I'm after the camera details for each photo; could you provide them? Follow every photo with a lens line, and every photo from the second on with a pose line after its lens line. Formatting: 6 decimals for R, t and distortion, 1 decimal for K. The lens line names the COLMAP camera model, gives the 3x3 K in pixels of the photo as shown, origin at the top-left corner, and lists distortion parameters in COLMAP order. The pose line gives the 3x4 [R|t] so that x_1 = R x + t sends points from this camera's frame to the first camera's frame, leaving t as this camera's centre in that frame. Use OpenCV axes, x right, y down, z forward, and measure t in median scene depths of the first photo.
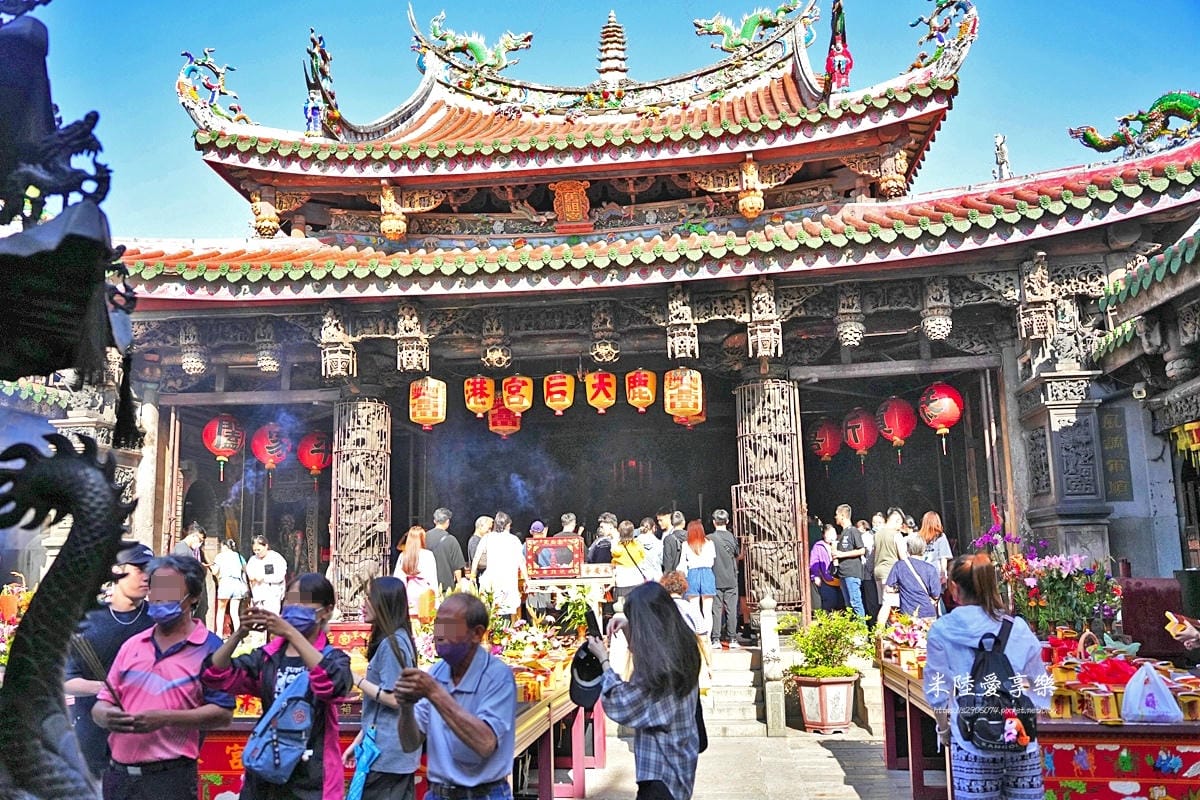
lens RADIAL K [[1041.3, 0, 601.4], [0, 1041.3, 398.1], [0, 0, 1]] dist [-0.039484, 0.043950]
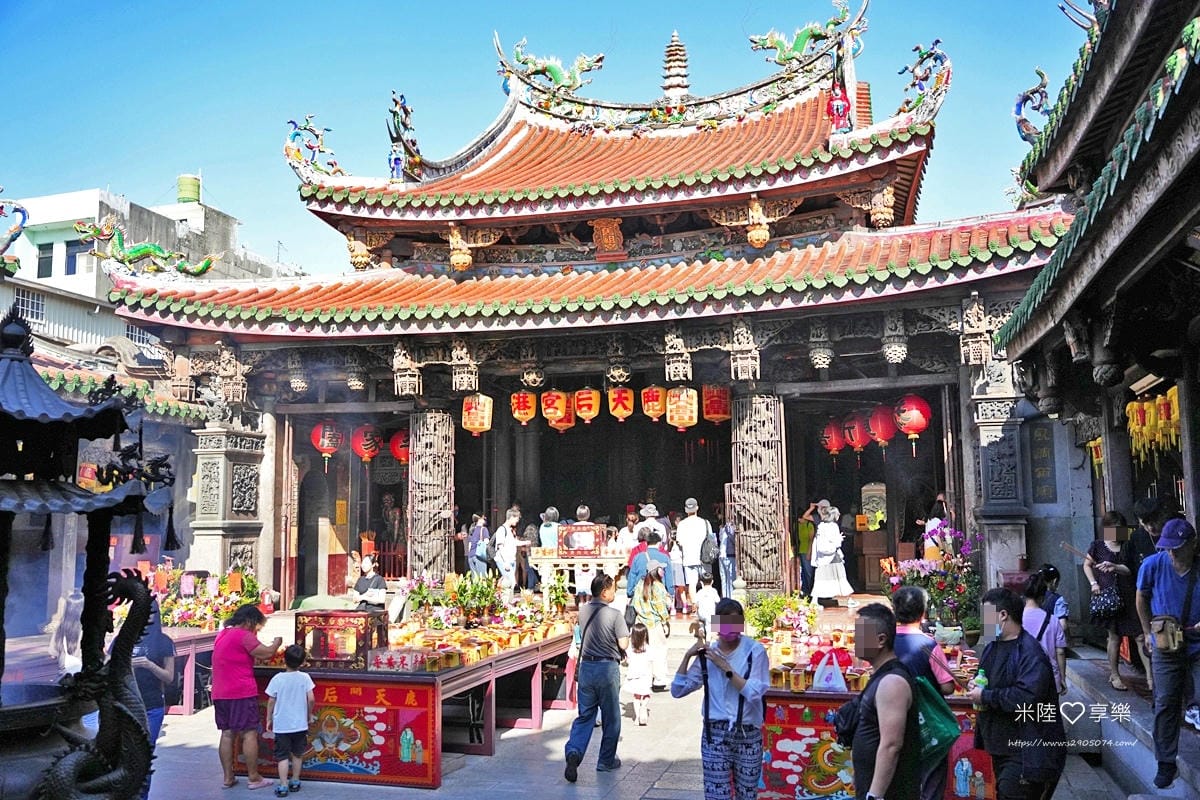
lens RADIAL K [[1045.5, 0, 600.2], [0, 1045.5, 401.4], [0, 0, 1]] dist [-0.018833, -0.004050]
pose [[0.989811, -0.005620, -0.142279, 0.147931], [0.013254, 0.998519, 0.052767, -0.073065], [0.141772, -0.054115, 0.988419, -0.201295]]
